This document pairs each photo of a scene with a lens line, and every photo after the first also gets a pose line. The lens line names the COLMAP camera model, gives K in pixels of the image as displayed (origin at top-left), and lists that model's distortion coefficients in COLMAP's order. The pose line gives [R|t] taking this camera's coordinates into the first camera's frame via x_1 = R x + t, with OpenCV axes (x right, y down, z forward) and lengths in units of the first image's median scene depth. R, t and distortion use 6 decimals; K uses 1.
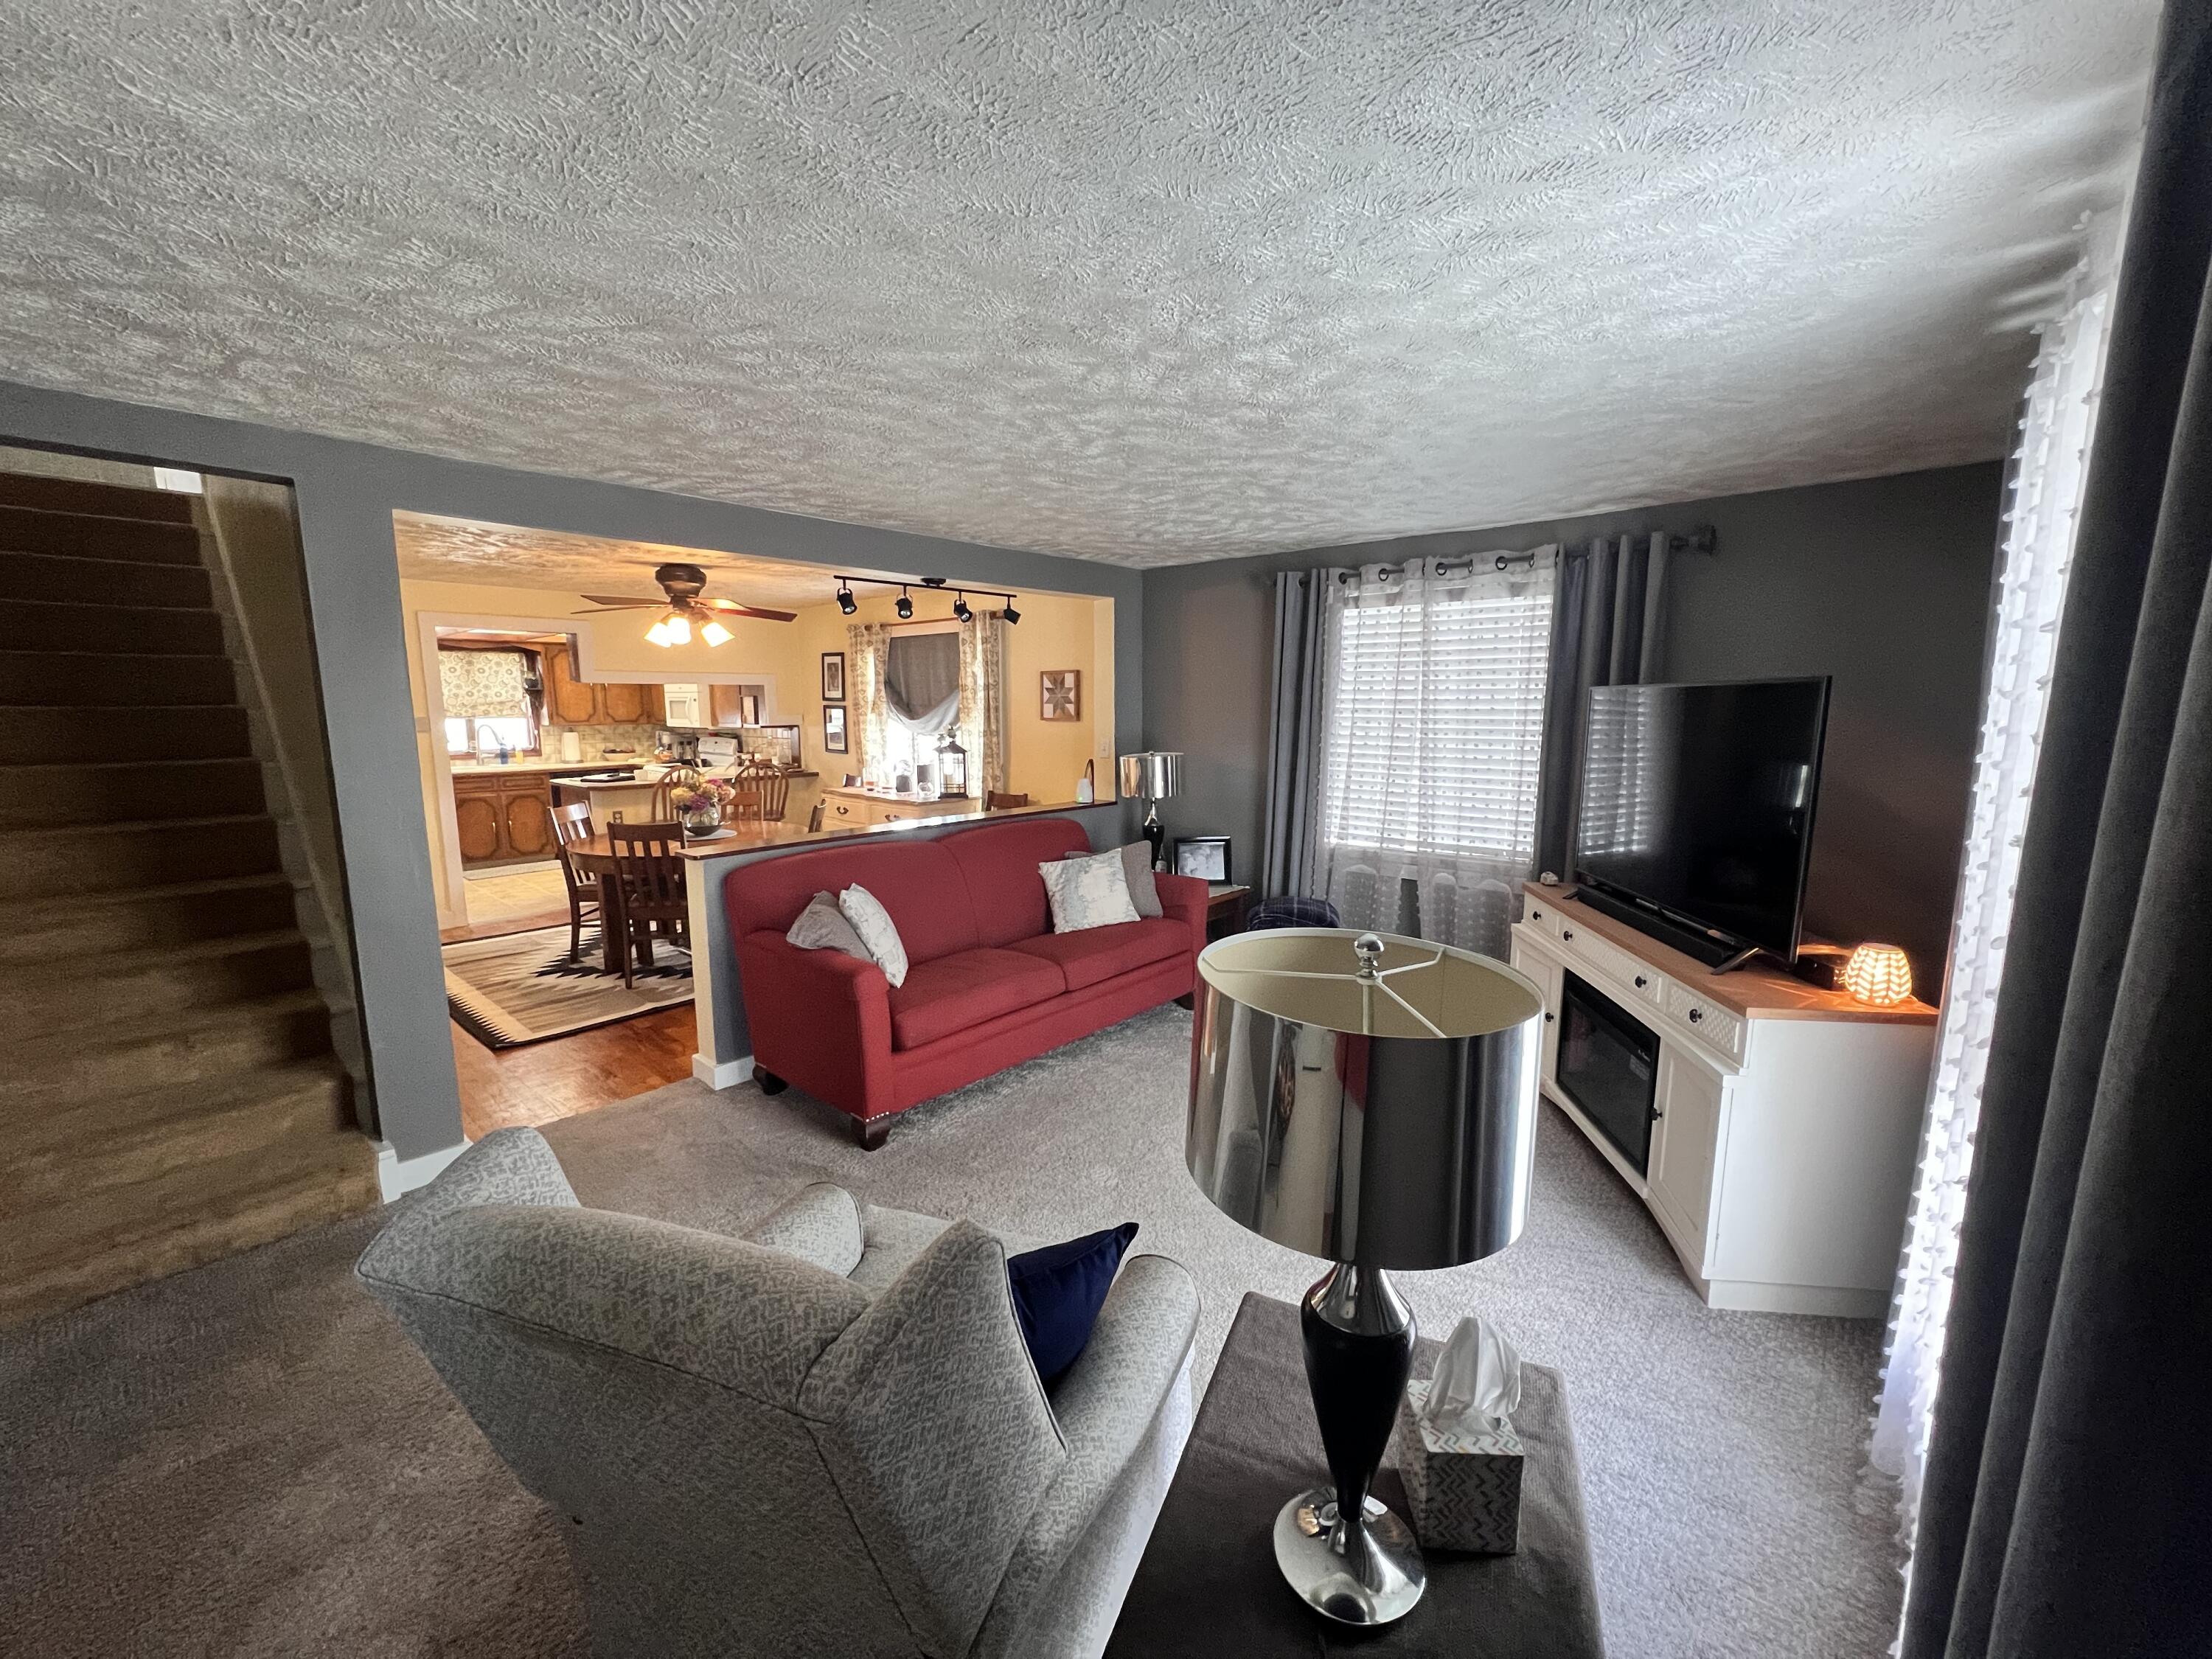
lens RADIAL K [[876.1, 0, 1114.0], [0, 876.1, 822.8], [0, 0, 1]] dist [0.001991, 0.000053]
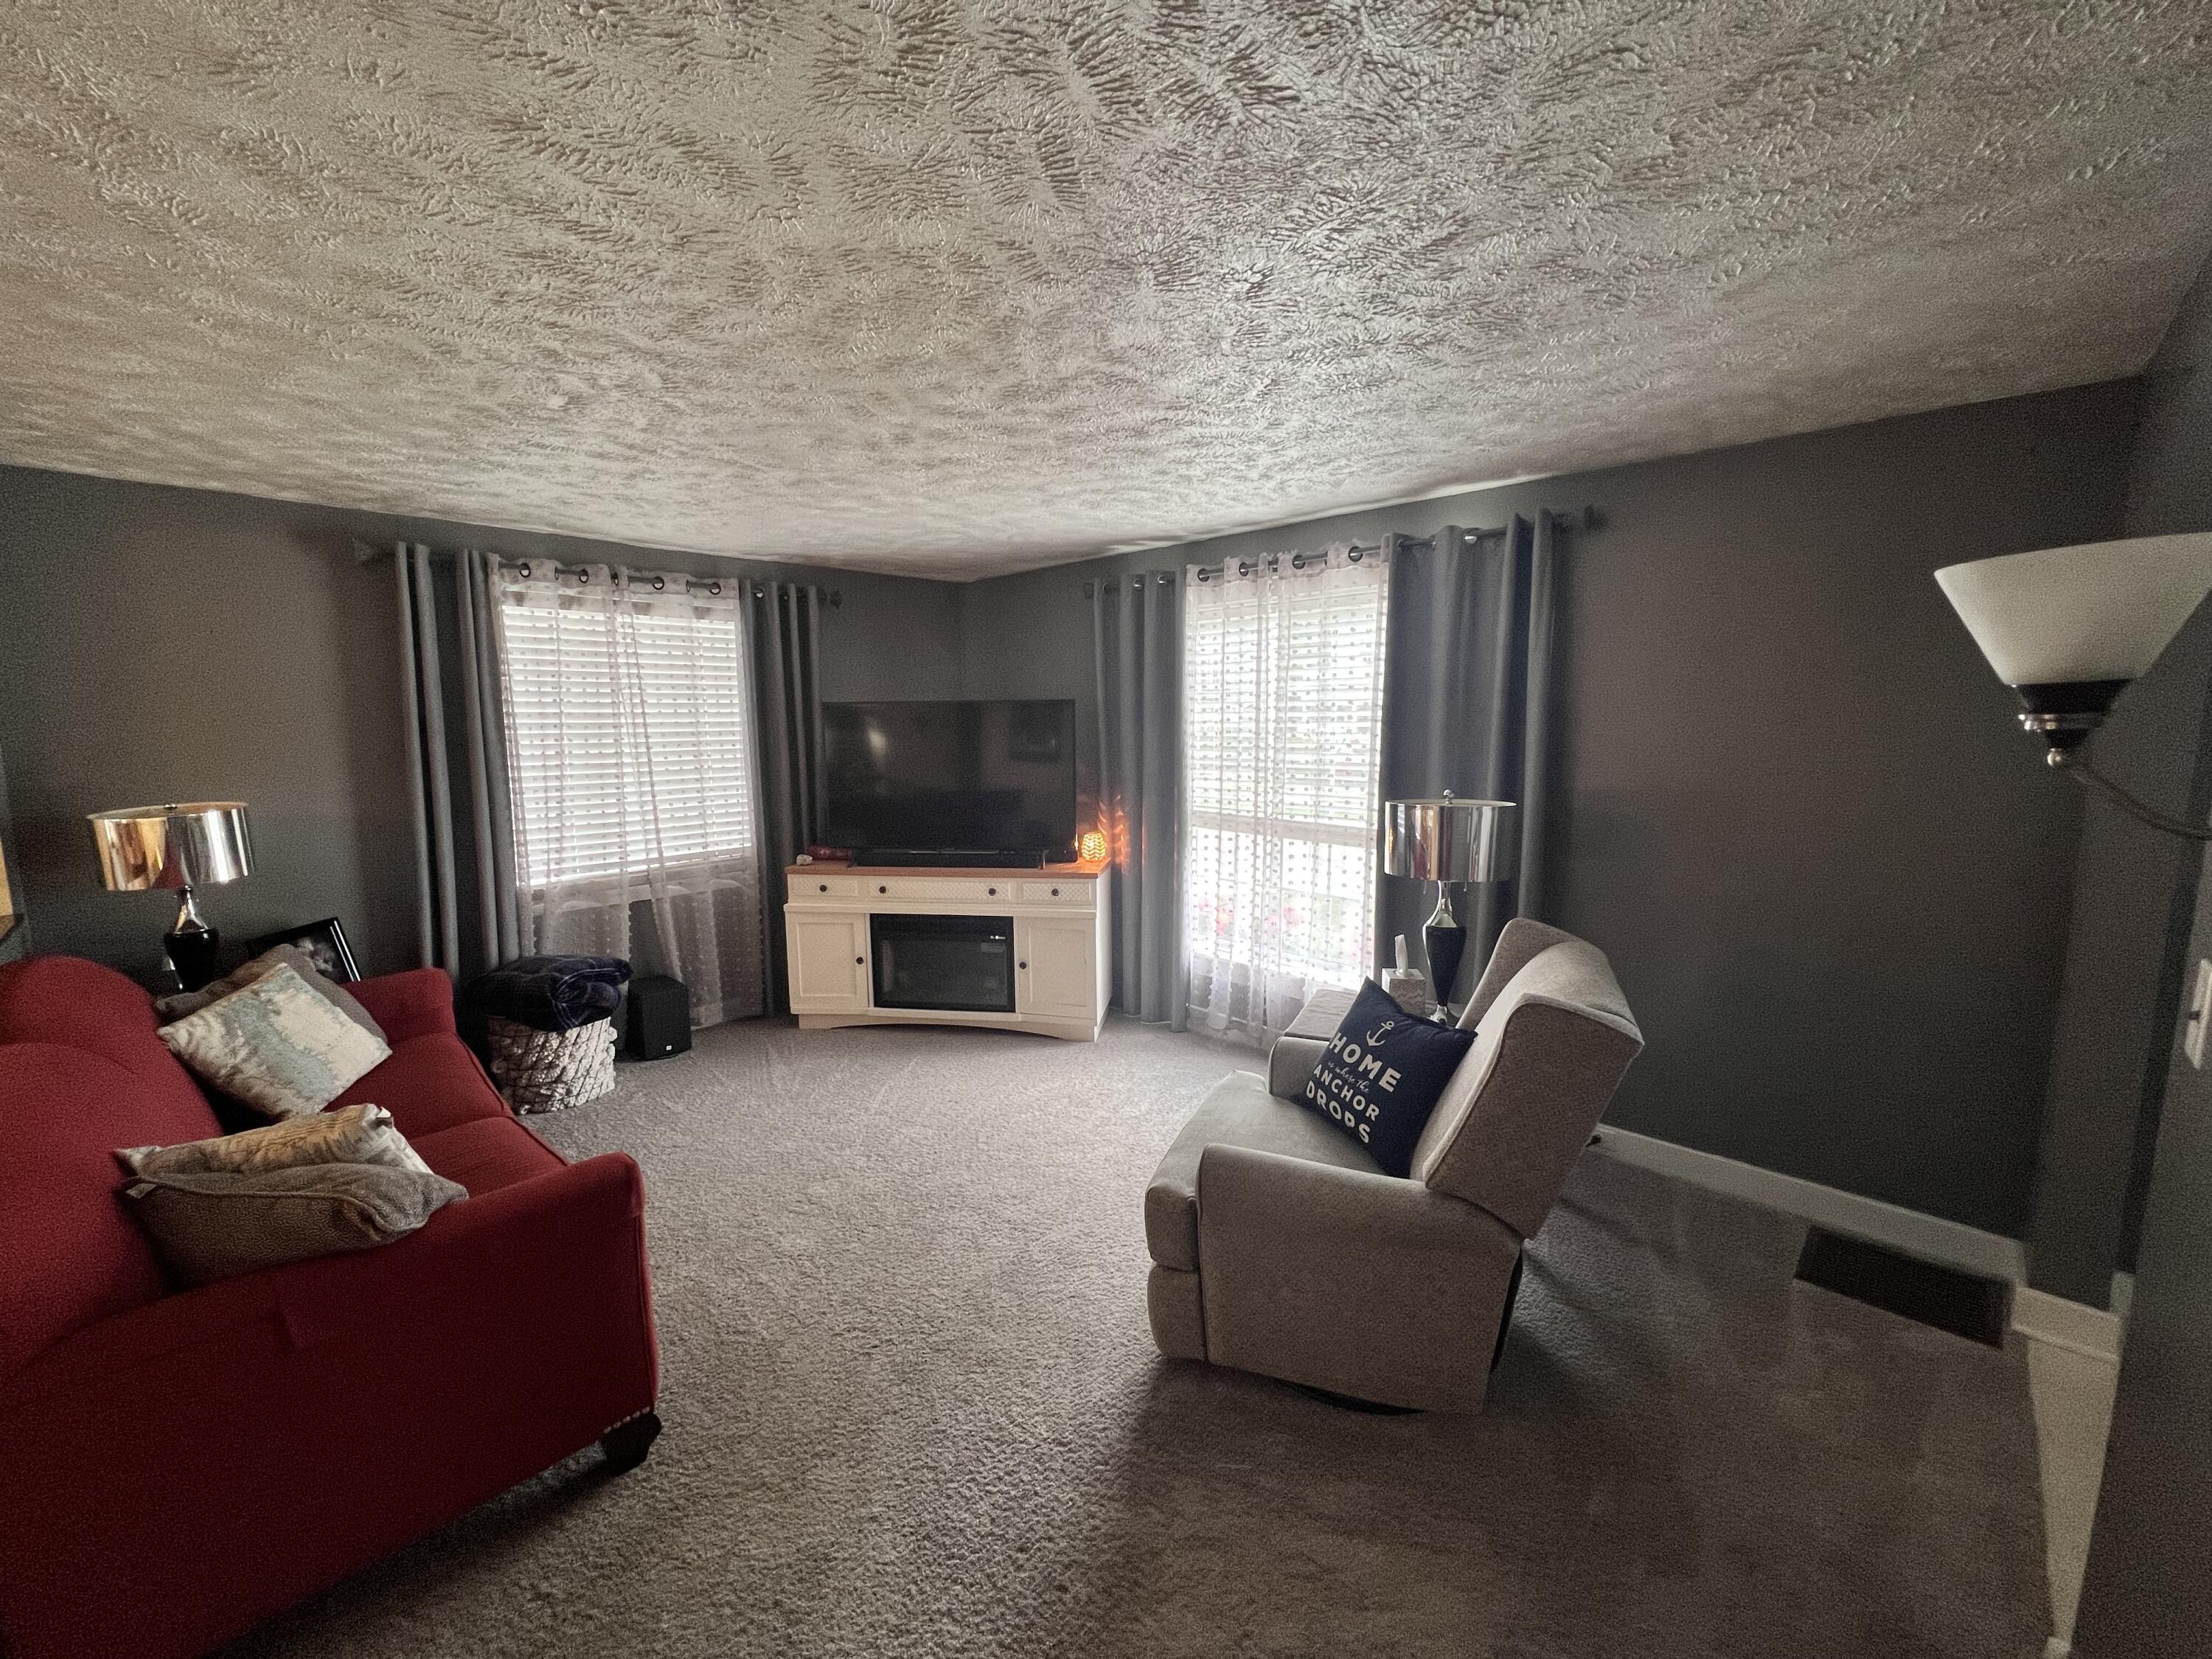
lens RADIAL K [[876.1, 0, 1095.7], [0, 876.1, 826.7], [0, 0, 1]] dist [0.001991, 0.000053]
pose [[0.054638, -0.128121, 0.990252, -0.387106], [0.143462, 0.982452, 0.119196, -0.038790], [-0.988146, 0.135551, 0.072059, 0.287516]]
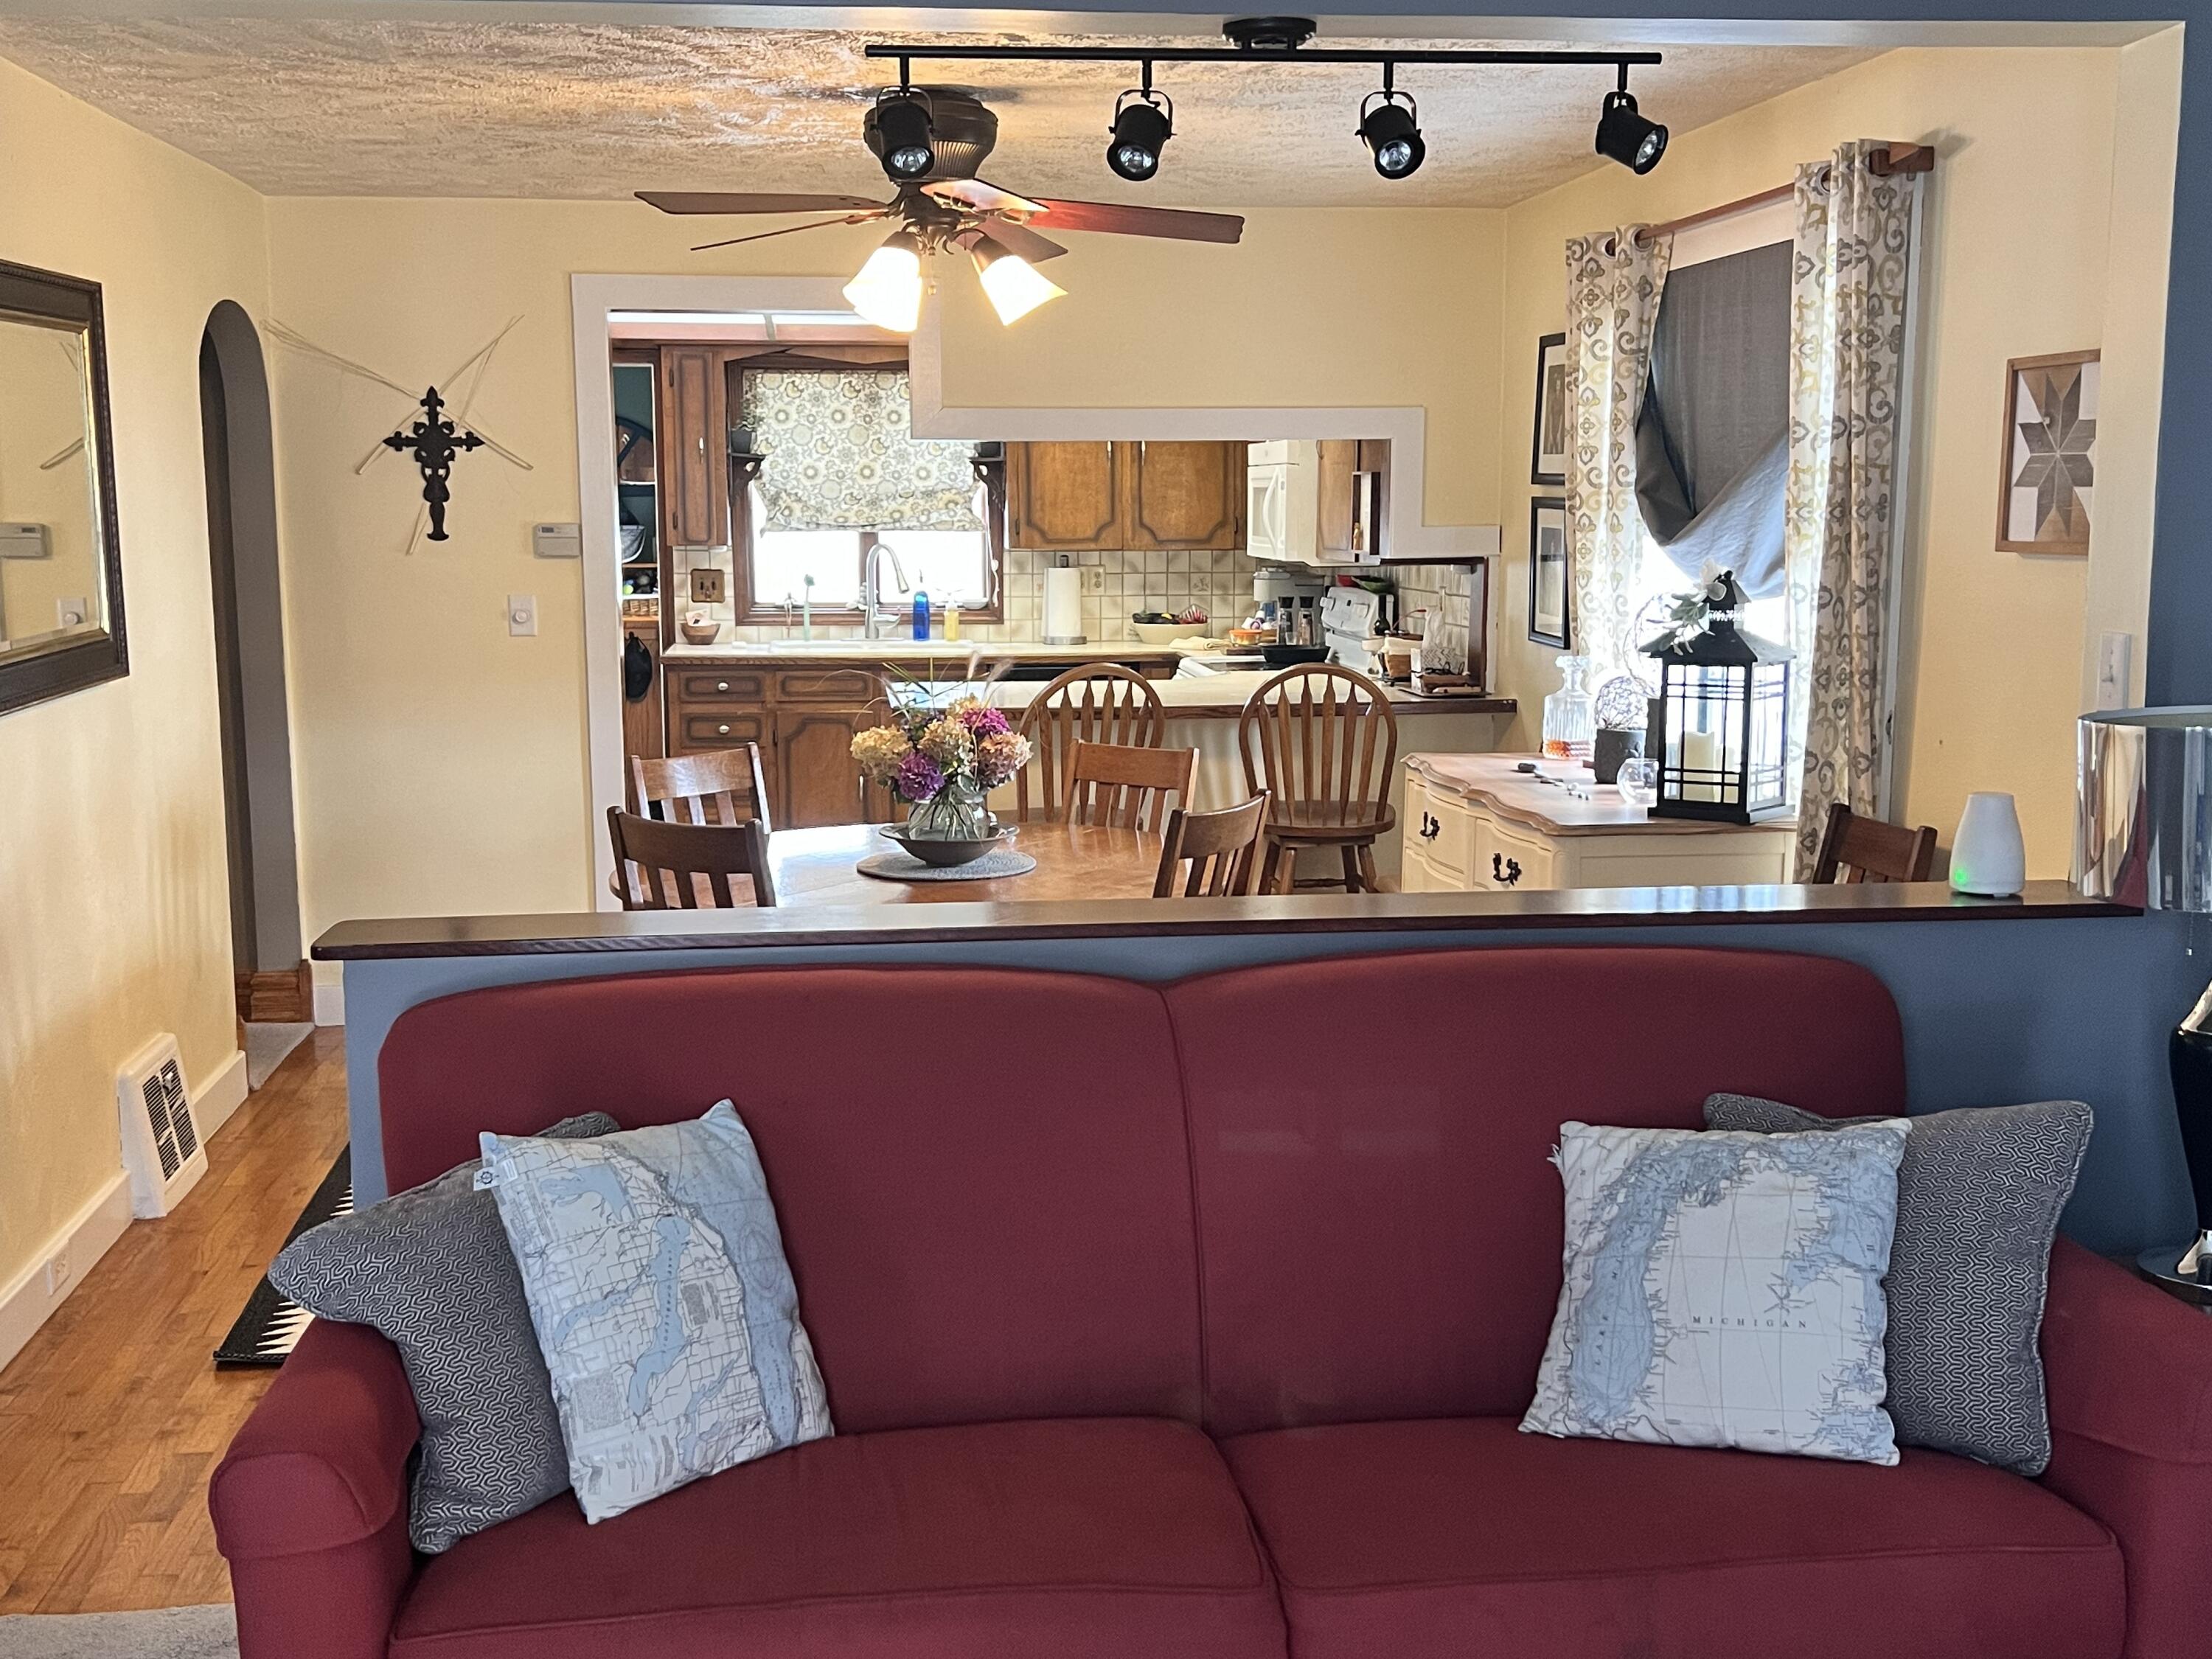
lens RADIAL K [[2377.6, 0, 1120.4], [0, 2377.6, 838.6], [0, 0, 1]] dist [0.121480, 0.000000]
pose [[0.748191, 0.094333, -0.656743, 0.186322], [-0.090371, 0.995105, 0.039979, -0.036414], [0.657300, 0.029438, 0.753054, 0.283888]]
